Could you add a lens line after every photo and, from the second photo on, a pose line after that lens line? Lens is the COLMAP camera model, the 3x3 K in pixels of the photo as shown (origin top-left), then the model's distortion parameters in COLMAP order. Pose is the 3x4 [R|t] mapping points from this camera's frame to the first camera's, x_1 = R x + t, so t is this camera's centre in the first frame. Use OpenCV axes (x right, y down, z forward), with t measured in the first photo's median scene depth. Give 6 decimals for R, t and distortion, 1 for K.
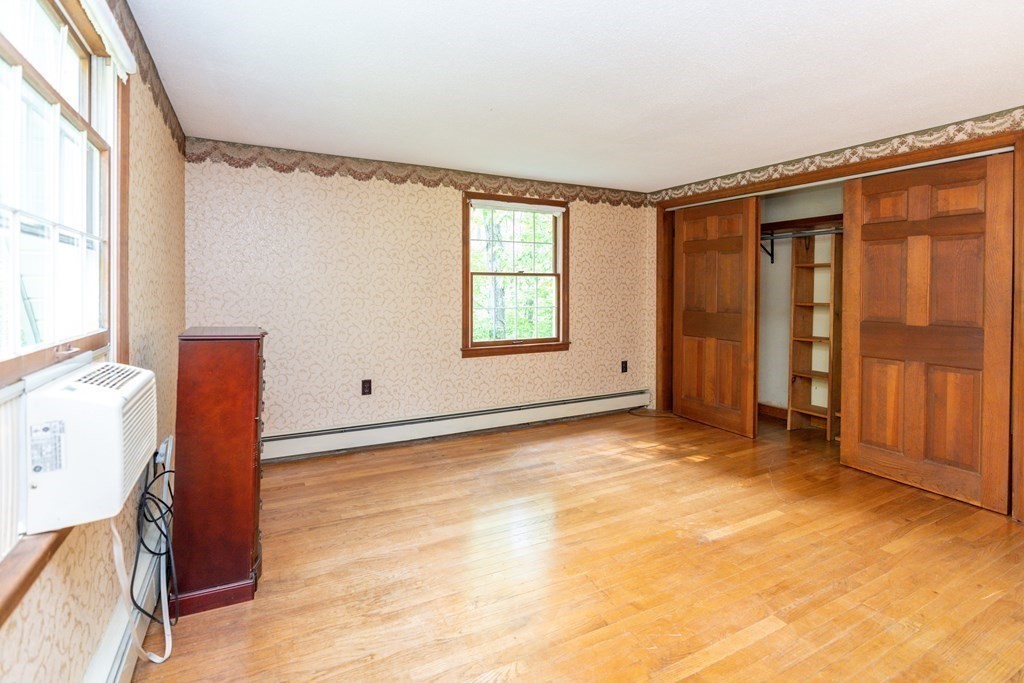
lens RADIAL K [[463.3, 0, 492.2], [0, 463.3, 297.3], [0, 0, 1]] dist [-0.001719, 0.000529]
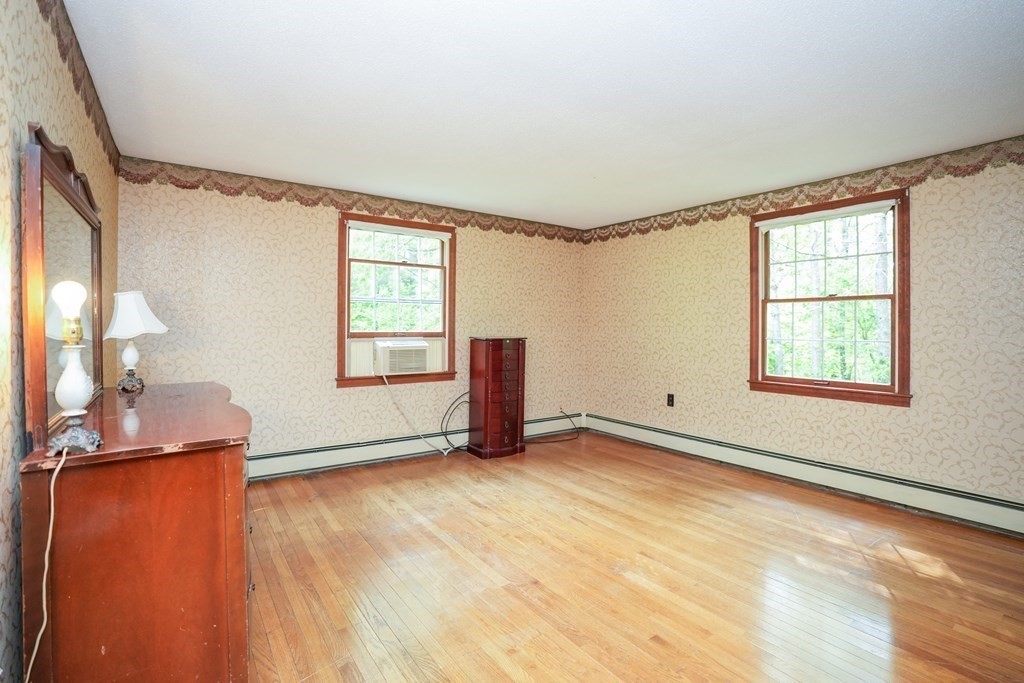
lens RADIAL K [[463.2, 0, 516.3], [0, 463.2, 338.3], [0, 0, 1]] dist [-0.000965, 0.000522]
pose [[0.196576, 0.028706, -0.980068, 0.786613], [-0.016285, 0.999529, 0.026009, 0.006363], [0.980353, 0.010848, 0.196951, 0.339412]]
